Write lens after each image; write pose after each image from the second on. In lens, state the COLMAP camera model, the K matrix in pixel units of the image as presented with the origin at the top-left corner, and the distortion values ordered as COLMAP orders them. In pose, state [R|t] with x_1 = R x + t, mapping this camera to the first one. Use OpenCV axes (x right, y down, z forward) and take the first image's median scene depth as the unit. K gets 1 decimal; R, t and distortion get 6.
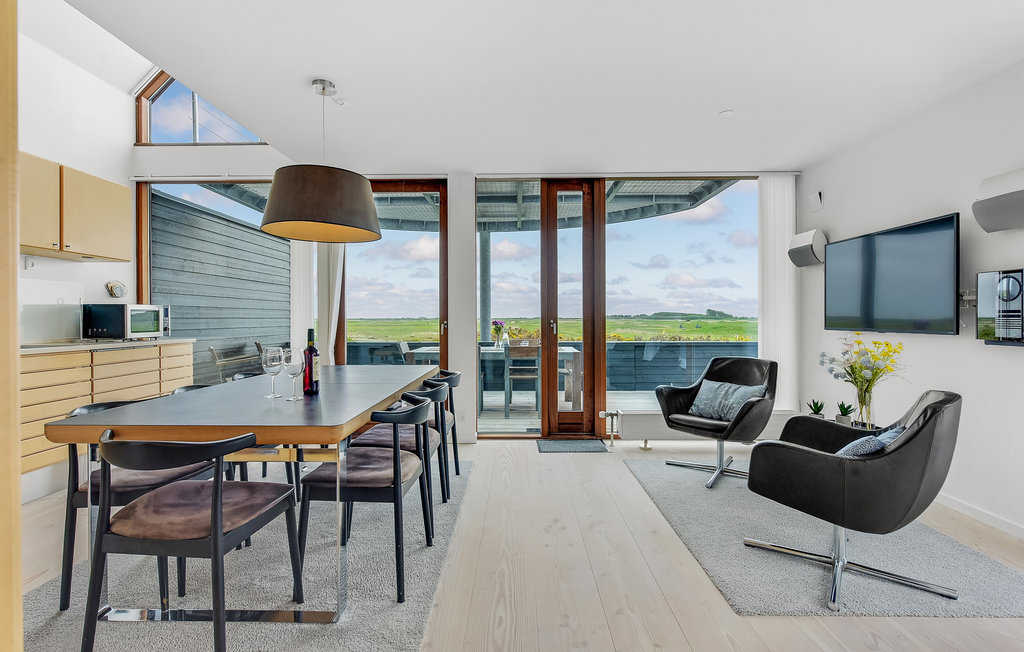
lens RADIAL K [[481.6, 0, 512.0], [0, 481.6, 326.0], [0, 0, 1]] dist [0.001080, 0.000185]
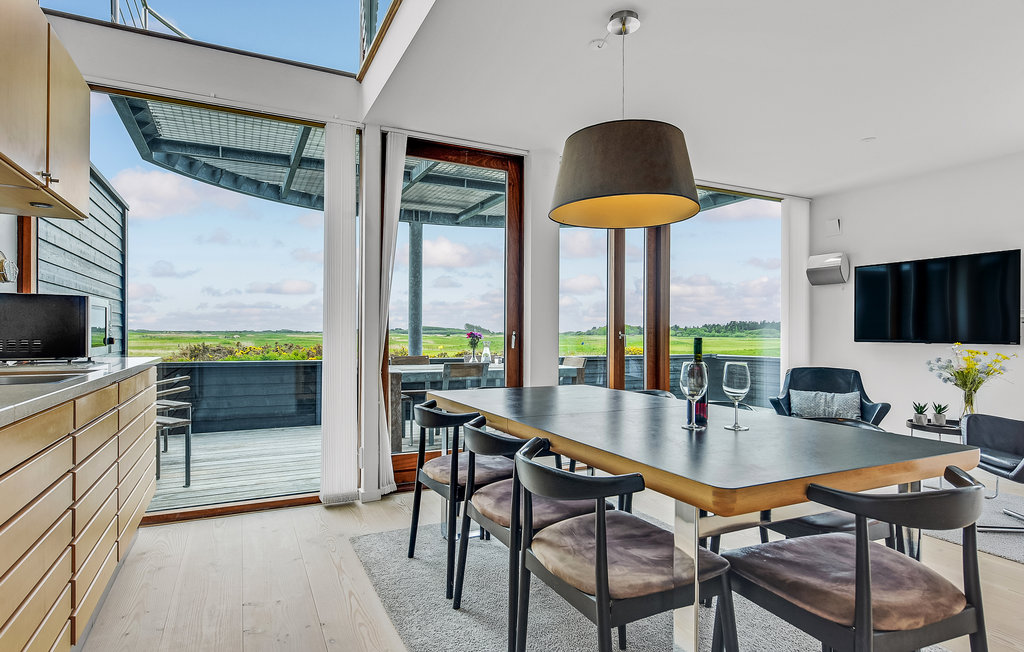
lens RADIAL K [[554.7, 0, 512.0], [0, 554.7, 326.0], [0, 0, 1]] dist [0.002076, 0.000348]
pose [[0.894473, 0.014435, 0.446888, -0.567580], [-0.001670, 0.999580, -0.028945, 0.008298], [-0.447118, 0.025144, 0.894121, 0.173014]]
